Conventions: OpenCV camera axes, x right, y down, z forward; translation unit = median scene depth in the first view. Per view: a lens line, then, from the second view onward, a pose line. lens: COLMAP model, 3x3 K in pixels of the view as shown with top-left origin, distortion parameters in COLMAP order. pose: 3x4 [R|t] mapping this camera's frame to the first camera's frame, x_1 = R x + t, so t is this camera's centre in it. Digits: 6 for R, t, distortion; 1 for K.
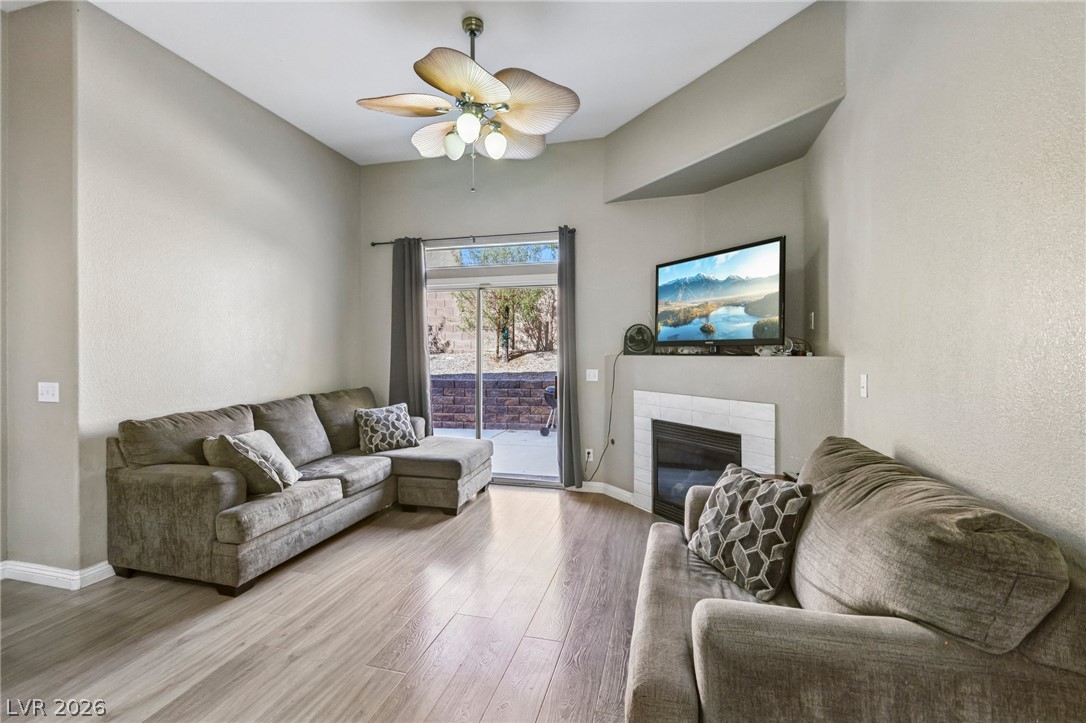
lens RADIAL K [[471.4, 0, 543.5], [0, 471.4, 355.0], [0, 0, 1]] dist [0.000446, 0.000214]
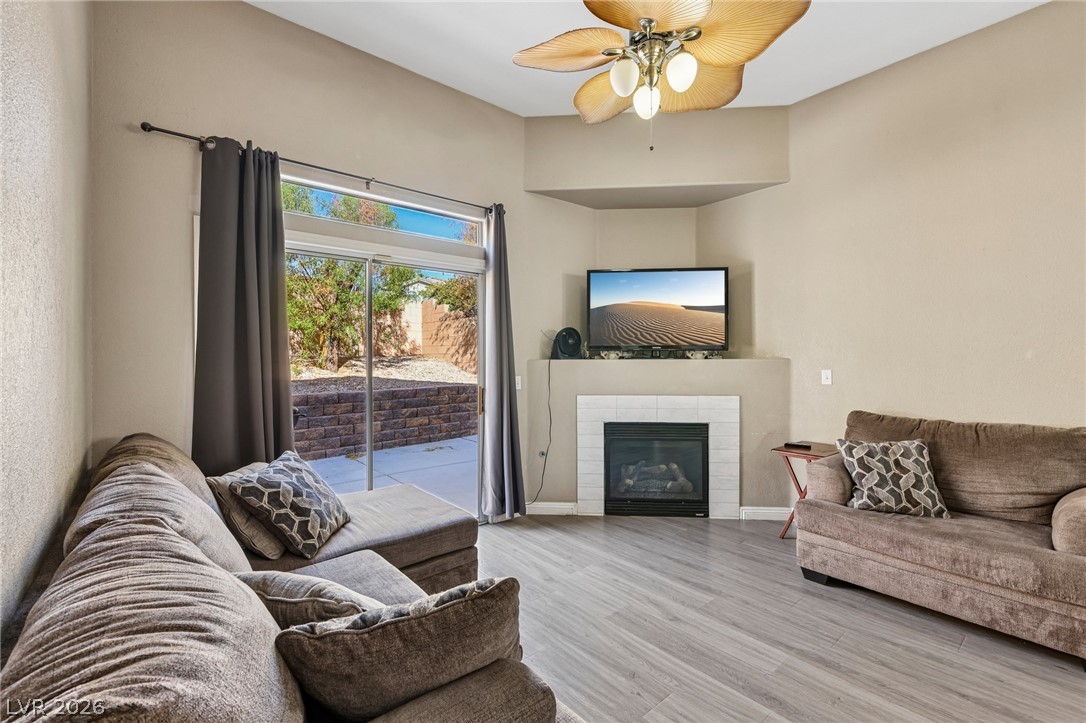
lens RADIAL K [[466.3, 0, 543.0], [0, 466.3, 361.5], [0, 0, 1]] dist [-0.000110, 0.000053]
pose [[0.575817, -0.009414, 0.817524, -0.923372], [0.009665, 0.999942, 0.004707, -0.001392], [-0.817521, 0.005191, 0.575875, 0.739238]]
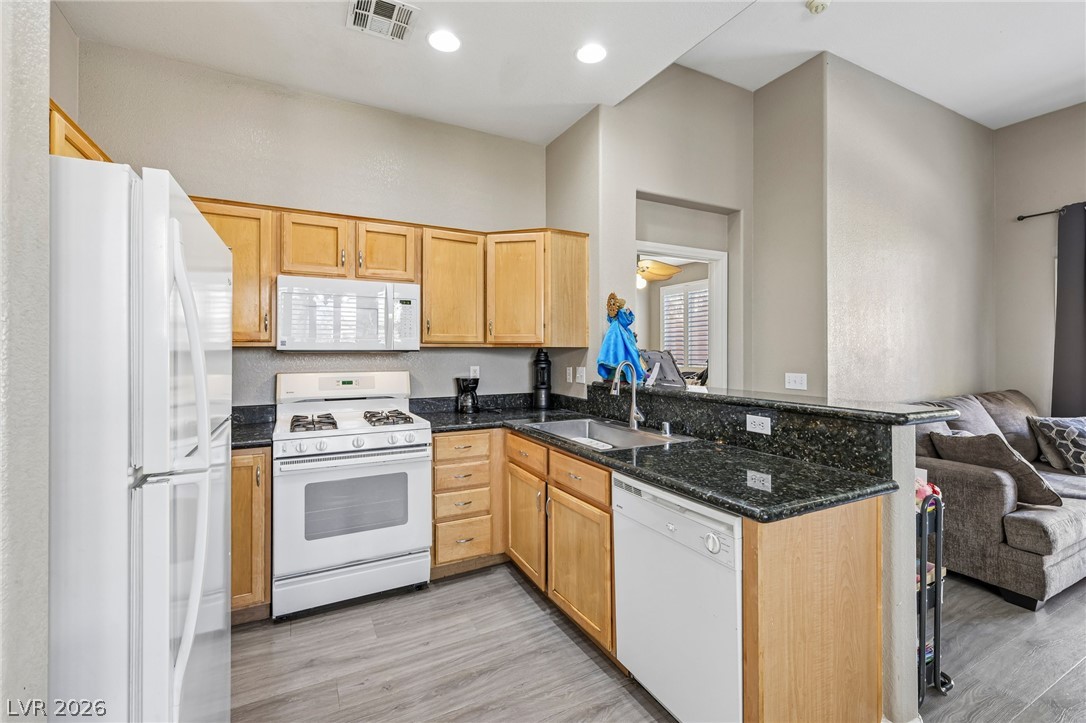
lens RADIAL K [[475.3, 0, 542.4], [0, 475.3, 346.9], [0, 0, 1]] dist [0.002675, -0.000123]
pose [[0.677138, -0.007275, -0.735820, -0.566340], [-0.000845, 0.999943, -0.010664, 0.002413], [0.735855, 0.007842, 0.677093, -0.329613]]
